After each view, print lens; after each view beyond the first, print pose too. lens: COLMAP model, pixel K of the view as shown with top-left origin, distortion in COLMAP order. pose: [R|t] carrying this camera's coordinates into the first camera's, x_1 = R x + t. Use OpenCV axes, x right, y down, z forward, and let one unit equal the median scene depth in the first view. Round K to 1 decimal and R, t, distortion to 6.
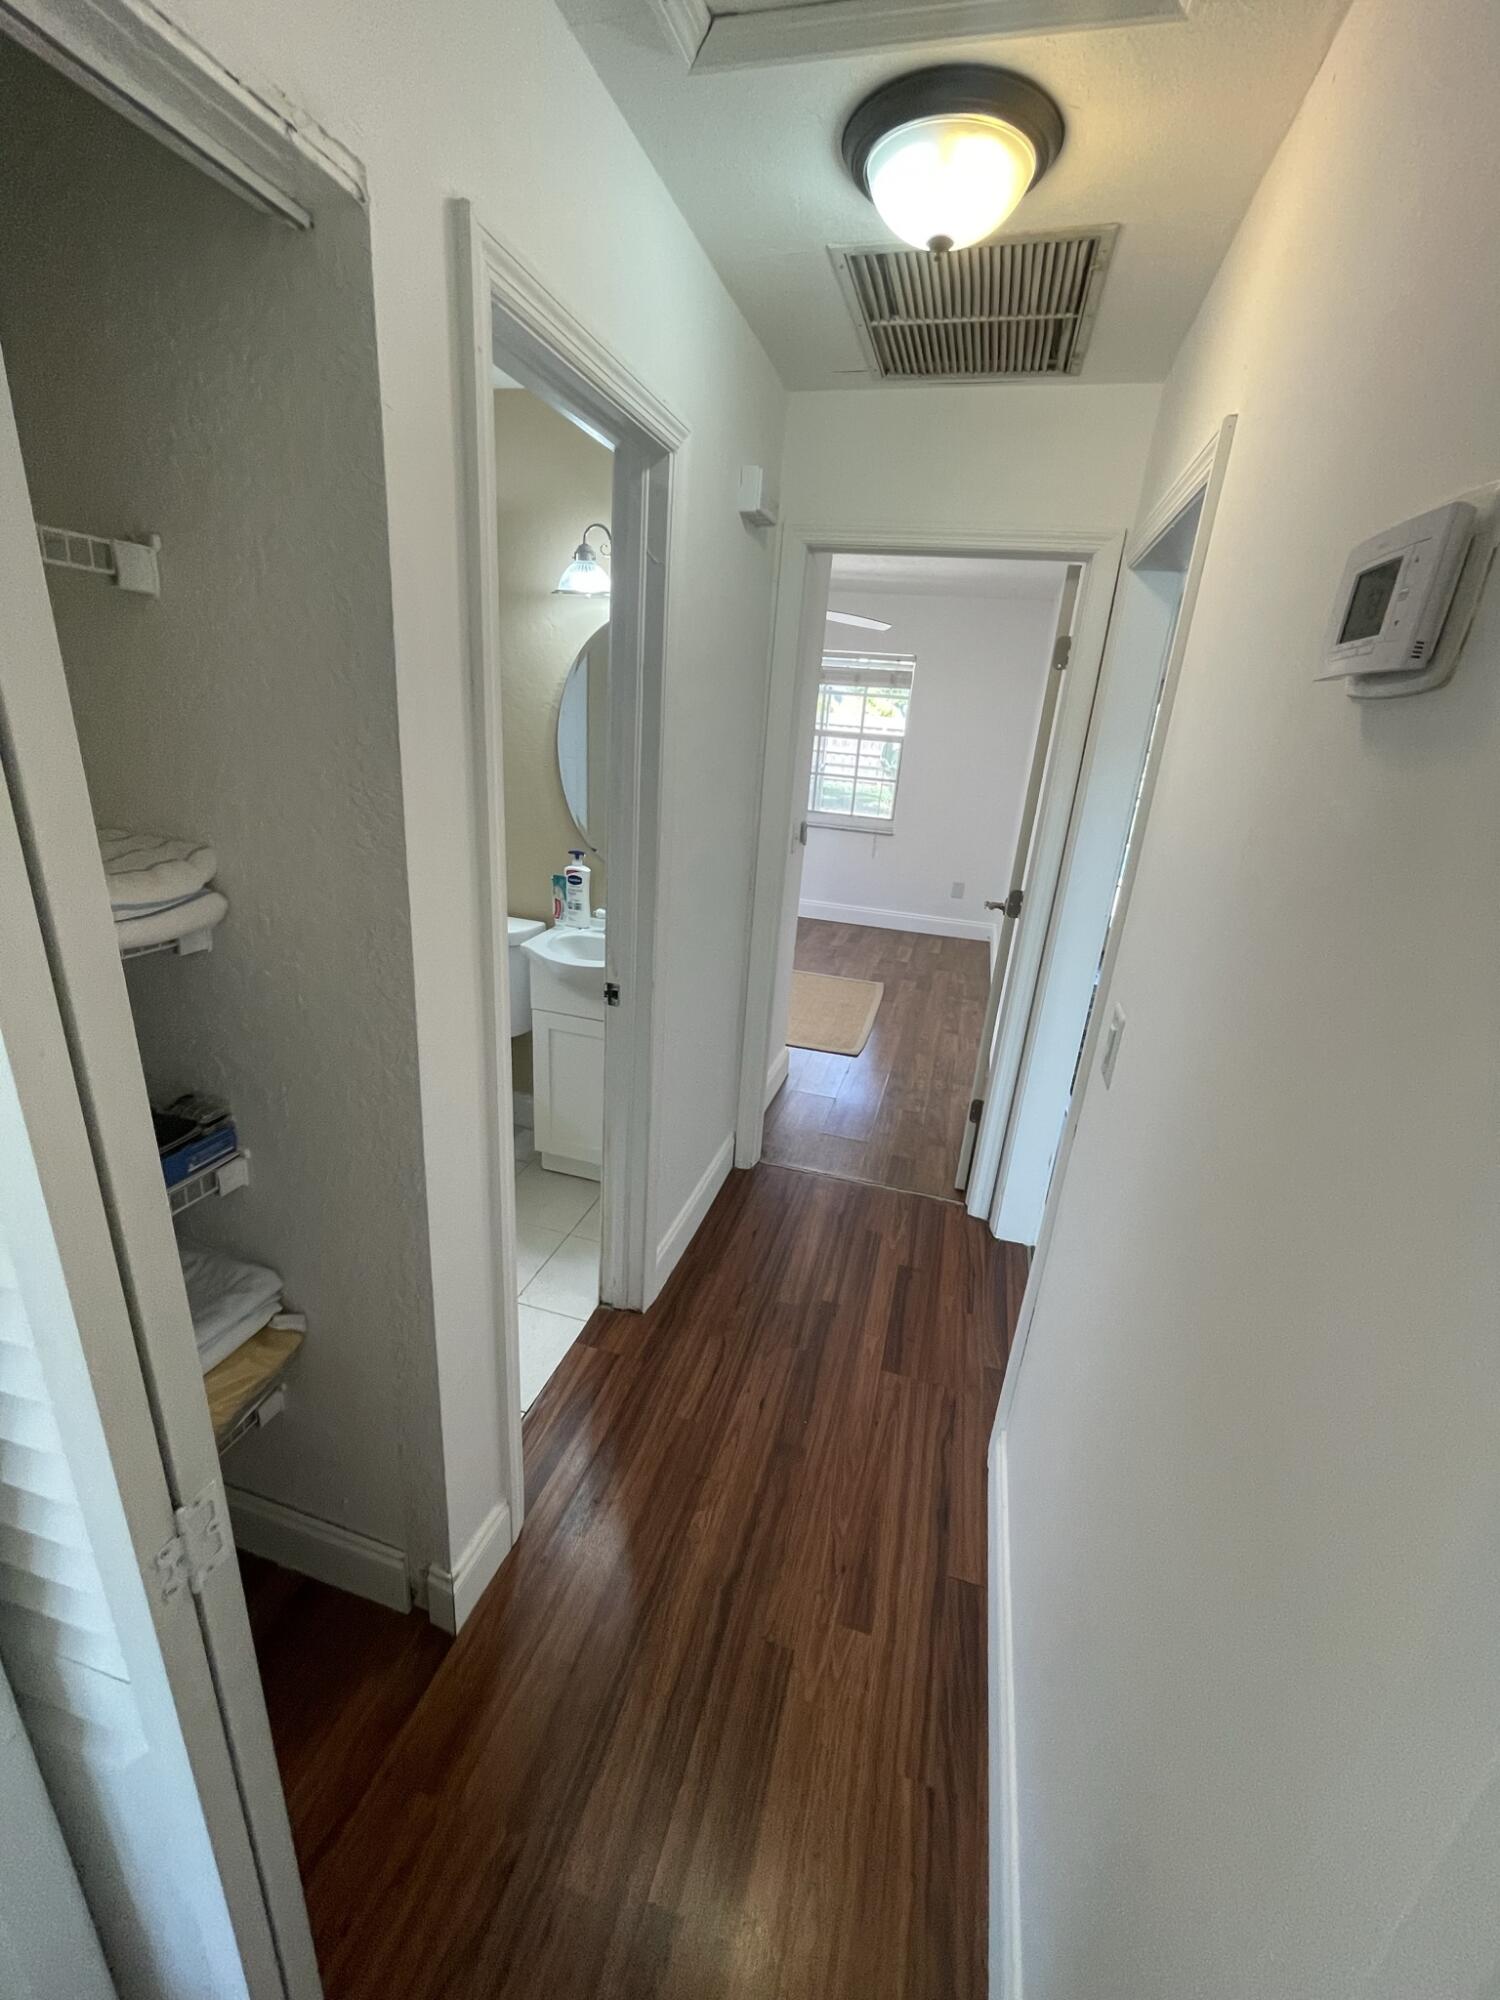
lens RADIAL K [[812.3, 0, 755.3], [0, 812.3, 993.5], [0, 0, 1]] dist [0.004310, -0.006355]
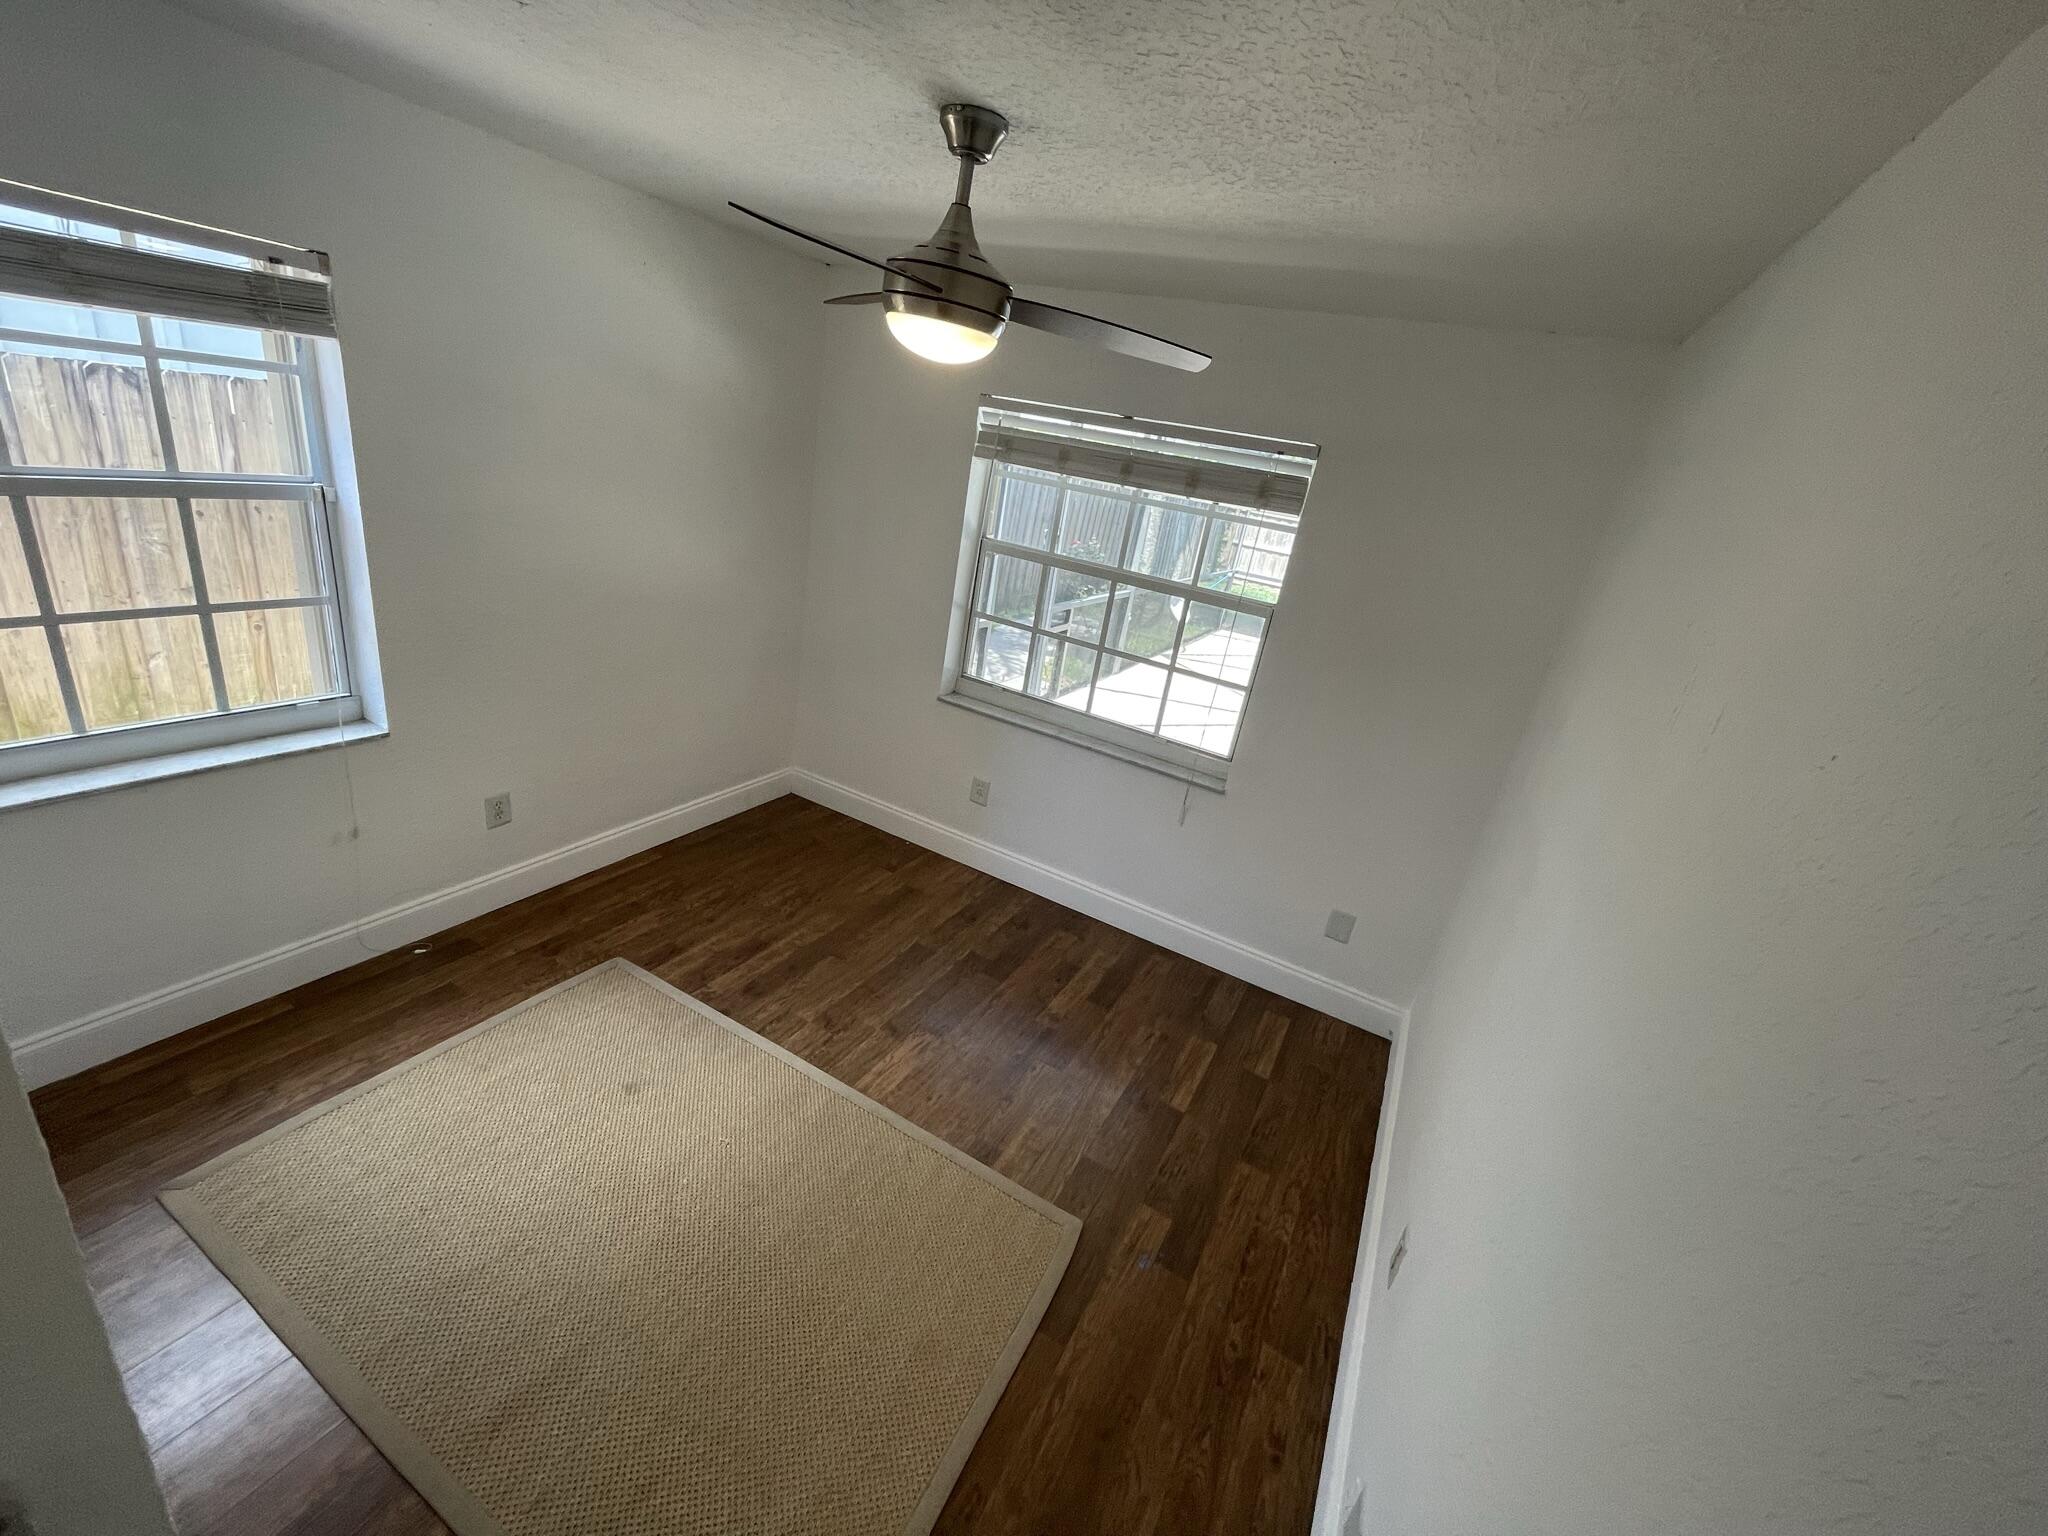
lens RADIAL K [[844.2, 0, 1013.1], [0, 844.2, 765.5], [0, 0, 1]] dist [-0.000958, 0.005212]
pose [[0.971431, 0.154662, -0.180007, 0.304496], [-0.155306, 0.987810, 0.010595, -0.448686], [0.179451, 0.017663, 0.983608, 1.046373]]
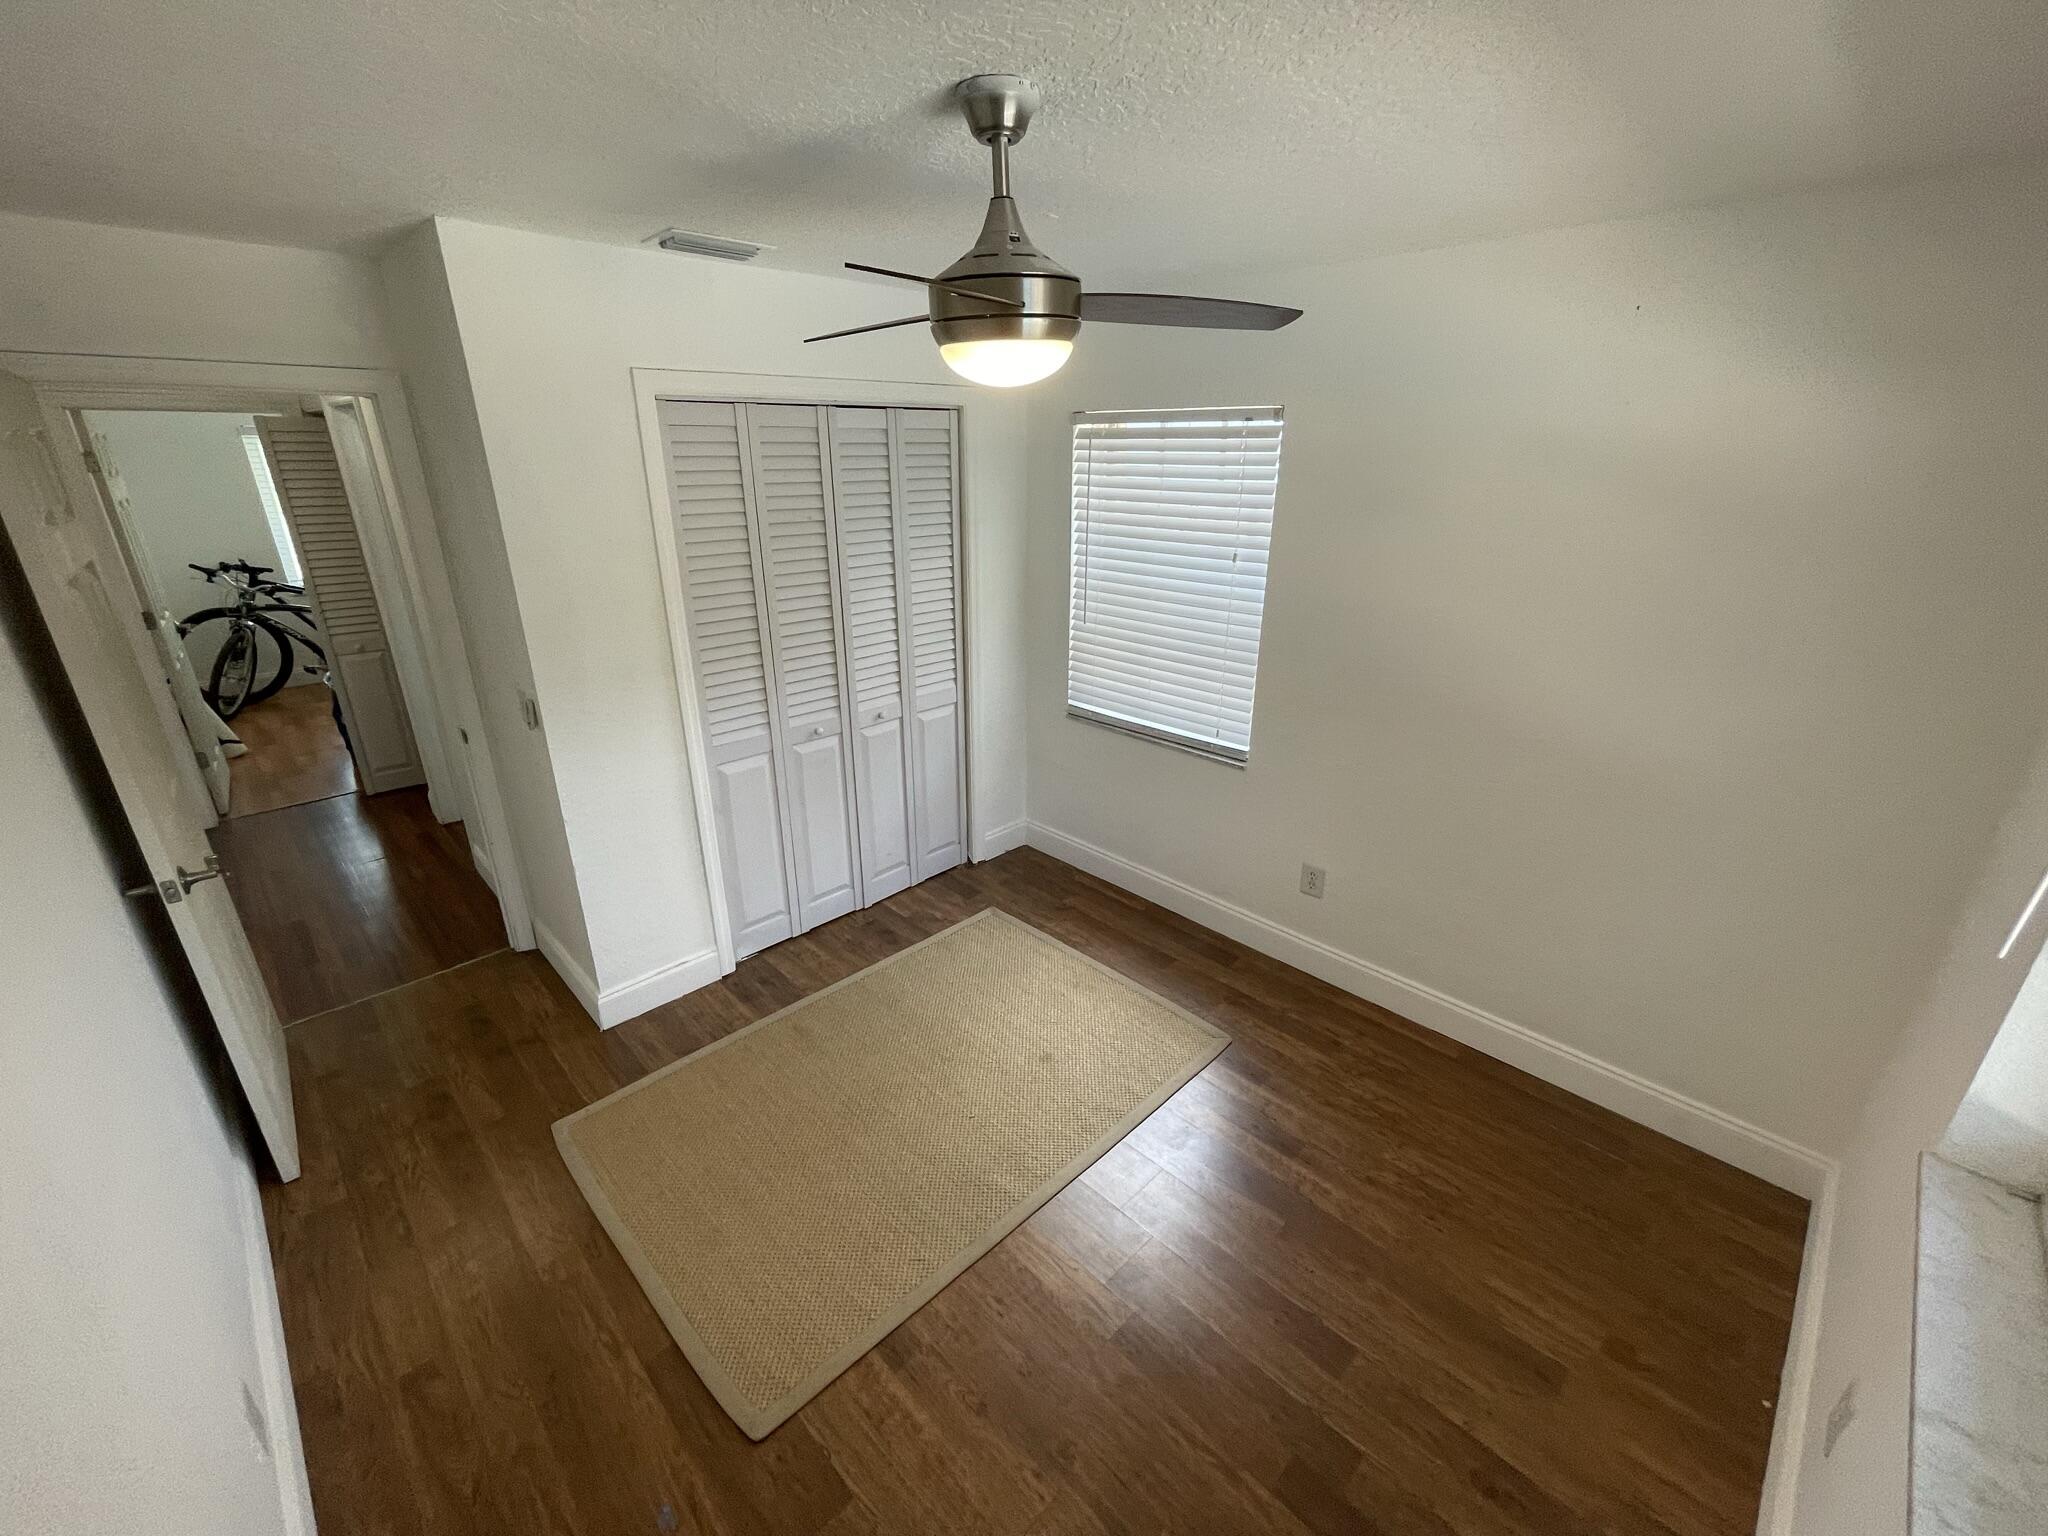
lens RADIAL K [[843.1, 0, 1016.5], [0, 843.1, 763.0], [0, 0, 1]] dist [-0.002280, 0.000433]
pose [[-0.501406, 0.230245, -0.834014, 0.592418], [-0.334534, 0.837382, 0.432295, -0.766040], [0.797922, 0.495761, -0.342843, 1.966141]]
